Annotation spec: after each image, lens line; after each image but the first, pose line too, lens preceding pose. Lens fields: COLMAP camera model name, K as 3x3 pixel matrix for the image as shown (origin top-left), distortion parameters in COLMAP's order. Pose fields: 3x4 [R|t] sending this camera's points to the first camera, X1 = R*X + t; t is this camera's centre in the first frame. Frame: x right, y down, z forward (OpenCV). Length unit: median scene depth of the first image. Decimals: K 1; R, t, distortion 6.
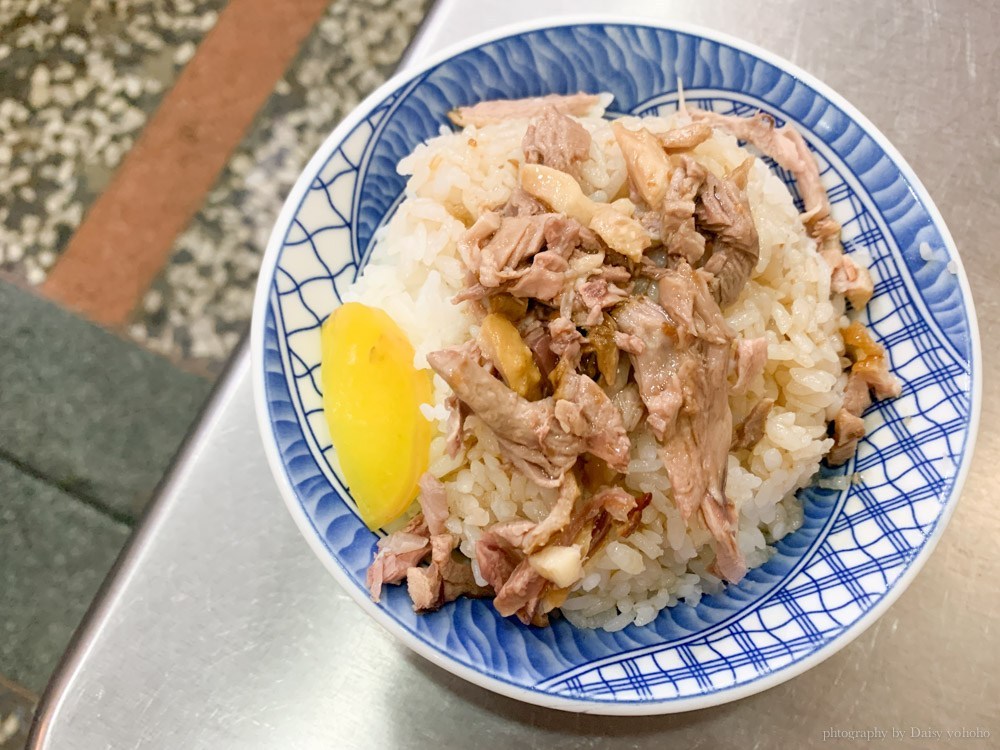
lens RADIAL K [[837.6, 0, 500.0], [0, 837.6, 375.0], [0, 0, 1]] dist [0.082569, -0.183835]
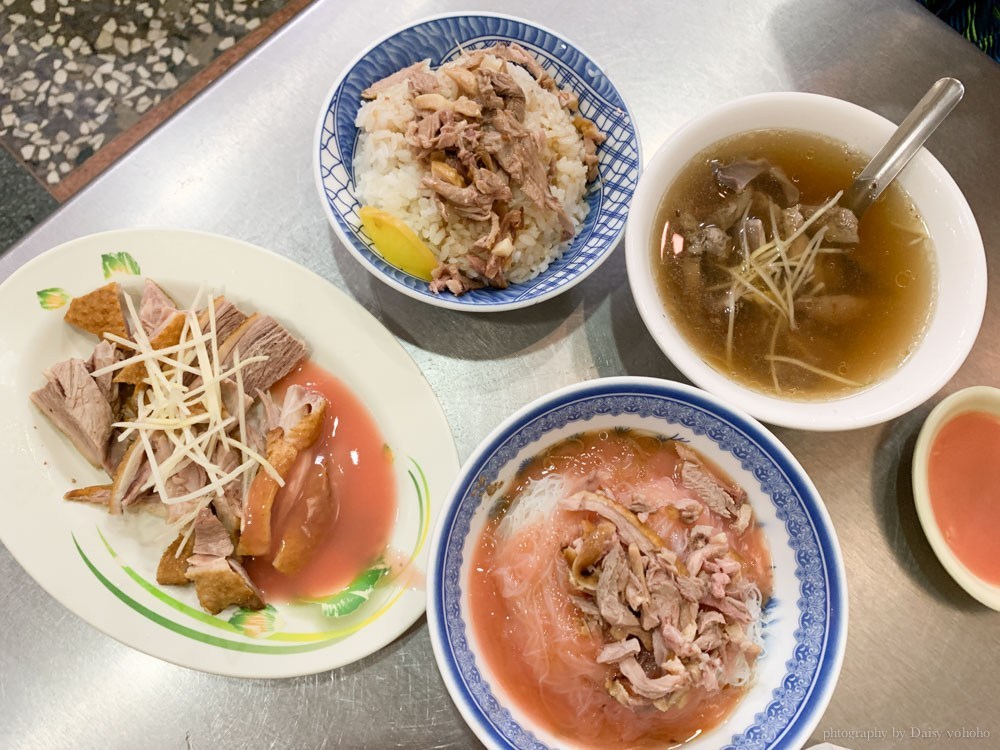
lens RADIAL K [[748.5, 0, 472.1], [0, 748.5, 377.1], [0, 0, 1]] dist [0.045579, -0.005538]
pose [[0.901387, -0.409277, 0.141402, -0.394826], [0.403922, 0.912407, 0.066030, 0.331708], [-0.156041, -0.002403, 0.987748, -0.931213]]
